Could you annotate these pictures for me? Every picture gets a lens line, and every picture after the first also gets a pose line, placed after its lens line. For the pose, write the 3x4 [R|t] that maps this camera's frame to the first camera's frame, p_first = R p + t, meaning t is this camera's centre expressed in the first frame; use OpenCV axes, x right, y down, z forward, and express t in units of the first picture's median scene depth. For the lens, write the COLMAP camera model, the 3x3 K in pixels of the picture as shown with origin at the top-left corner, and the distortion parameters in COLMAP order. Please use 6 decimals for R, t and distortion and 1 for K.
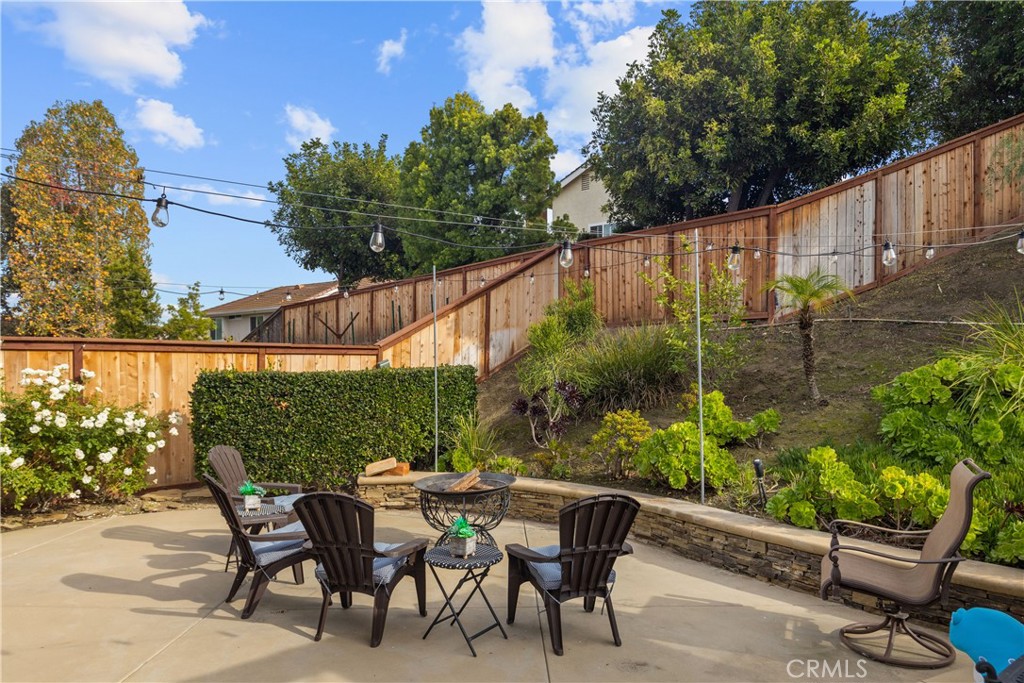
lens RADIAL K [[671.0, 0, 514.3], [0, 671.0, 382.5], [0, 0, 1]] dist [0.003525, 0.001881]
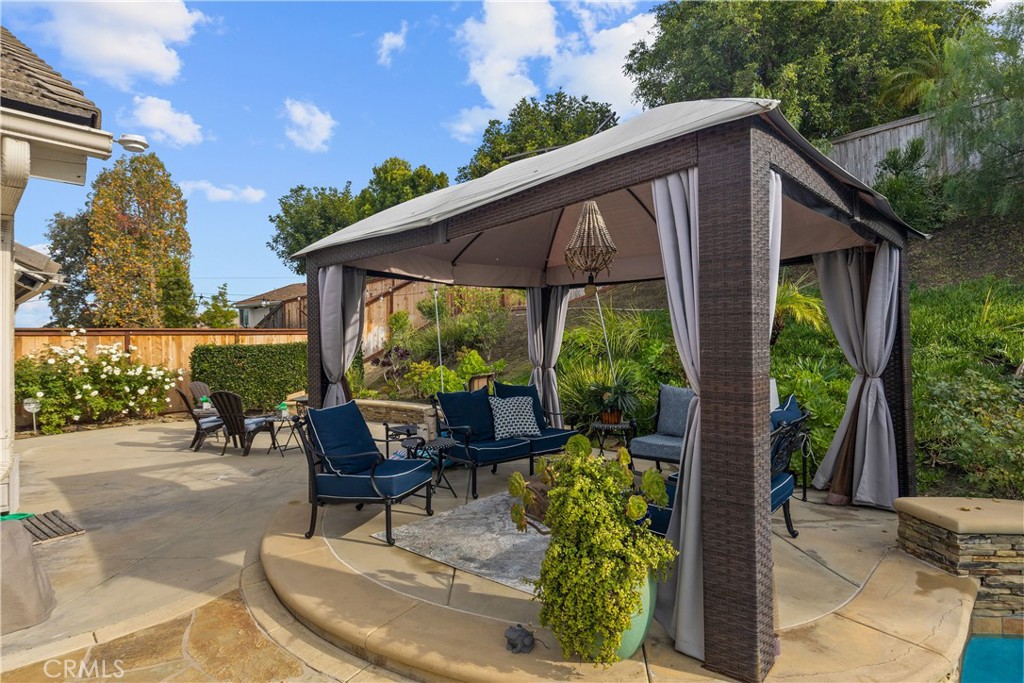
lens RADIAL K [[545.7, 0, 505.8], [0, 545.7, 344.1], [0, 0, 1]] dist [-0.002007, 0.000666]
pose [[0.999751, -0.019350, 0.011088, 0.151716], [0.019554, 0.999635, -0.018654, 0.010343], [-0.010723, 0.018866, 0.999765, -0.206042]]
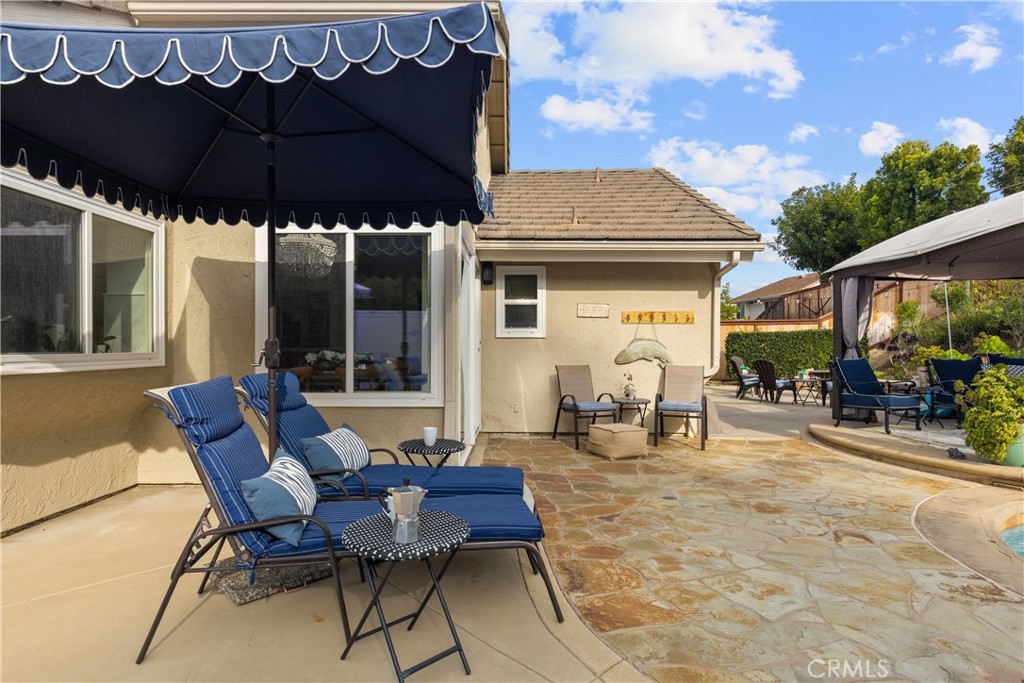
lens RADIAL K [[545.7, 0, 505.8], [0, 545.7, 344.1], [0, 0, 1]] dist [-0.002007, 0.000666]
pose [[0.676063, -0.005942, -0.736820, 0.203901], [-0.006128, 0.999888, -0.013686, 0.026508], [0.736819, 0.013768, 0.675950, -0.429363]]
